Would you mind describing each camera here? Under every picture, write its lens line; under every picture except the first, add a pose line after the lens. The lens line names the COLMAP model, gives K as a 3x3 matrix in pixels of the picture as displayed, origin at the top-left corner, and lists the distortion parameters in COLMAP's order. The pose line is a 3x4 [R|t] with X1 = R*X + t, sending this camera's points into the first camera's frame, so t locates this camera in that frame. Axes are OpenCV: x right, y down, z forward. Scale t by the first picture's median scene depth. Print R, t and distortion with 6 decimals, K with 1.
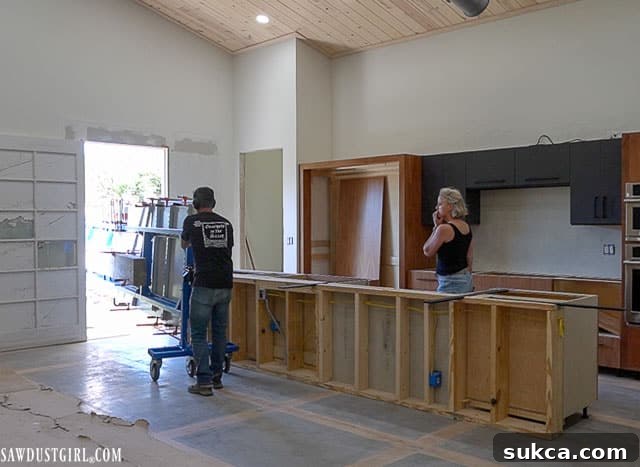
lens RADIAL K [[643.1, 0, 314.7], [0, 643.1, 228.3], [0, 0, 1]] dist [0.020676, 0.000000]
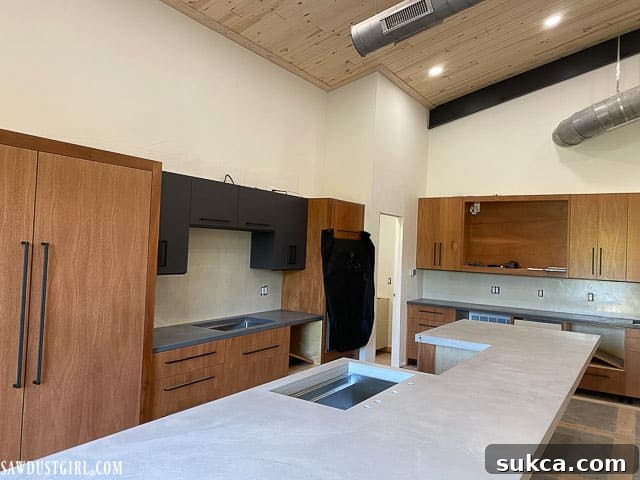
lens RADIAL K [[484.1, 0, 320.2], [0, 484.1, 238.4], [0, 0, 1]] dist [0.052324, -0.047755]
pose [[-0.176753, 0.020377, 0.984044, -0.362860], [-0.027227, 0.999302, -0.025583, -0.036257], [-0.983879, -0.031315, -0.176075, 0.979269]]
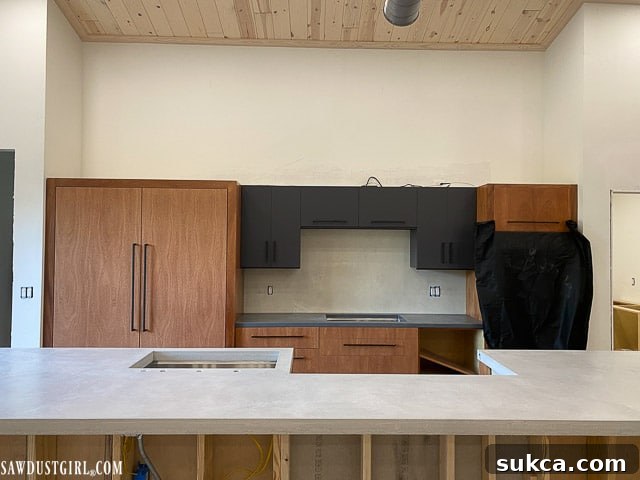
lens RADIAL K [[484.1, 0, 318.4], [0, 484.1, 241.4], [0, 0, 1]] dist [0.052324, -0.047755]
pose [[0.706476, 0.022174, 0.707390, -0.229841], [-0.007667, 0.999690, -0.023679, -0.027110], [-0.707696, 0.011305, 0.706427, 0.538777]]
